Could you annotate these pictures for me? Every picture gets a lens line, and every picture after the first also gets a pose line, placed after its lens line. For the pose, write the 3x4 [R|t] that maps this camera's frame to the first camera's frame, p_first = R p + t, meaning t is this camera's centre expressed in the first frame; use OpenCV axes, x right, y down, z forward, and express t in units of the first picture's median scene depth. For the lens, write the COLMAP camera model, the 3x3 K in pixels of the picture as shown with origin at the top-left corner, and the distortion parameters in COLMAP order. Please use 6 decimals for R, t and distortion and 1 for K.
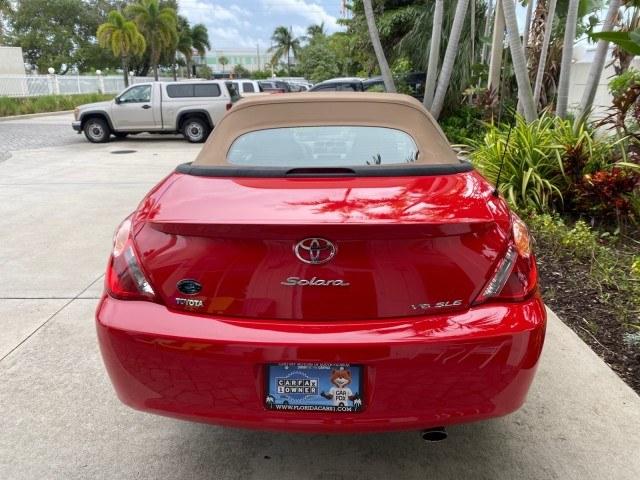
lens RADIAL K [[490.9, 0, 320.0], [0, 490.9, 240.0], [0, 0, 1]] dist [0.007482, -0.001931]
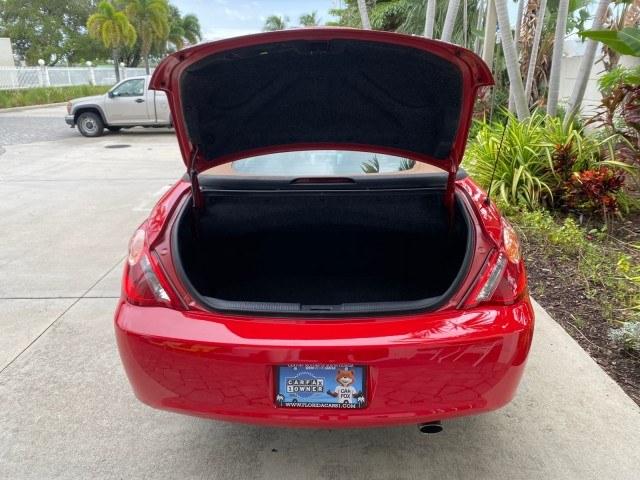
lens RADIAL K [[491.0, 0, 319.5], [0, 491.0, 239.2], [0, 0, 1]] dist [0.008337, -0.001008]
pose [[0.999893, -0.006506, 0.013102, -0.003178], [0.006273, 0.999822, 0.017779, -0.005215], [-0.013216, -0.017695, 0.999756, -0.009263]]
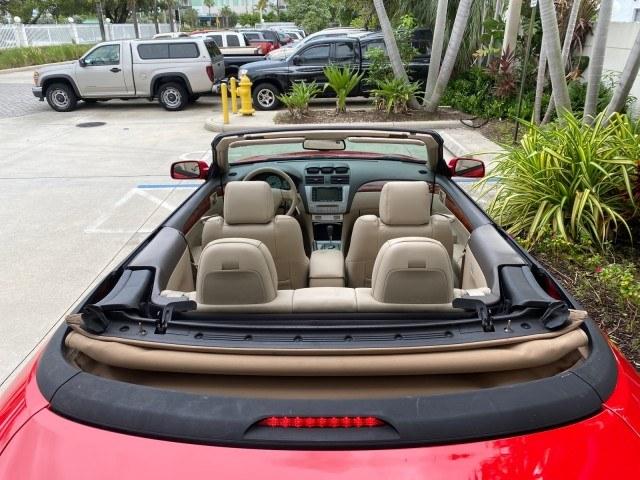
lens RADIAL K [[490.4, 0, 321.4], [0, 490.4, 238.5], [0, 0, 1]] dist [0.011484, -0.006017]
pose [[0.999809, -0.011193, 0.016011, -0.000524], [0.009538, 0.994947, 0.099948, -0.055543], [-0.017049, -0.099776, 0.994864, 0.085472]]
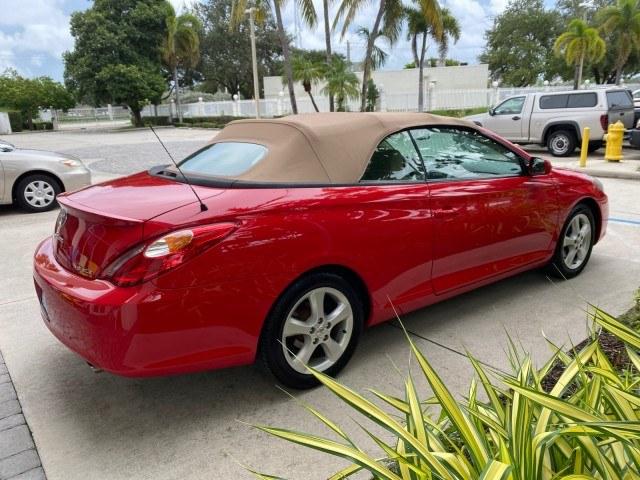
lens RADIAL K [[491.0, 0, 319.5], [0, 491.0, 239.2], [0, 0, 1]] dist [0.008337, -0.001008]
pose [[0.624646, 0.185492, -0.758558, 0.210267], [-0.199516, 0.977049, 0.074625, -0.024463], [0.754991, 0.104730, 0.647318, 0.069961]]
